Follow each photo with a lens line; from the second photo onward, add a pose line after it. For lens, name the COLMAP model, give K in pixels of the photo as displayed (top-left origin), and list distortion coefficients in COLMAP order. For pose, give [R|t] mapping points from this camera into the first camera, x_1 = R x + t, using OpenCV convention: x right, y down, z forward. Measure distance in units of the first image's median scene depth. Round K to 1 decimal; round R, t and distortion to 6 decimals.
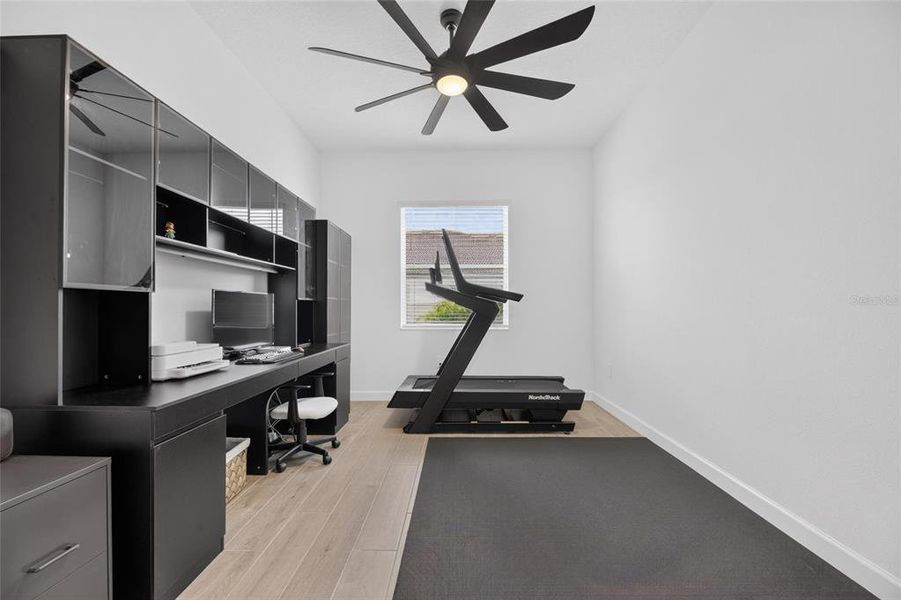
lens RADIAL K [[366.8, 0, 455.1], [0, 366.8, 305.9], [0, 0, 1]] dist [-0.003724, -0.000807]
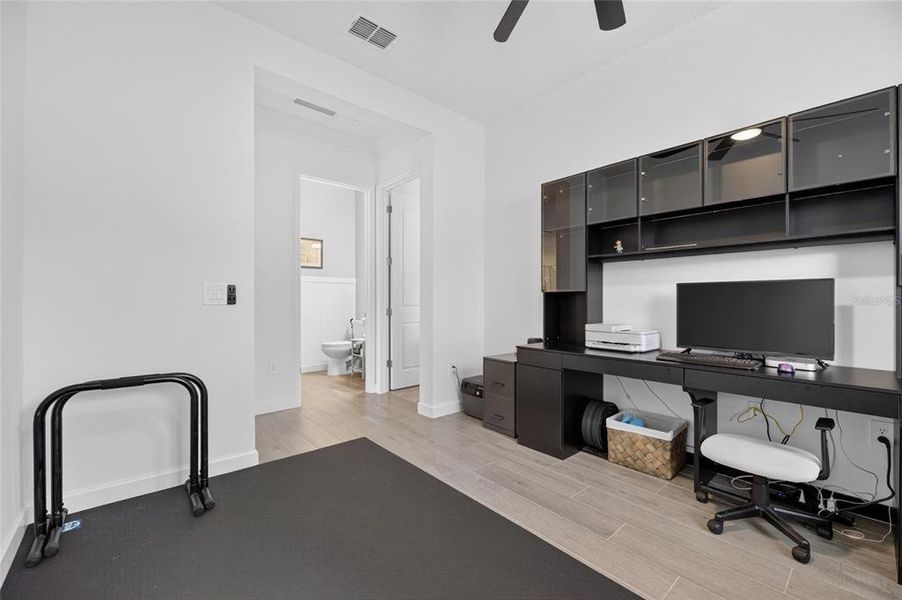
lens RADIAL K [[367.2, 0, 455.6], [0, 367.2, 305.9], [0, 0, 1]] dist [-0.003724, -0.000807]
pose [[-0.749529, 0.004073, -0.661959, 0.673236], [-0.000940, 0.999974, 0.007217, 0.014735], [0.661971, 0.006031, -0.749505, 1.757158]]
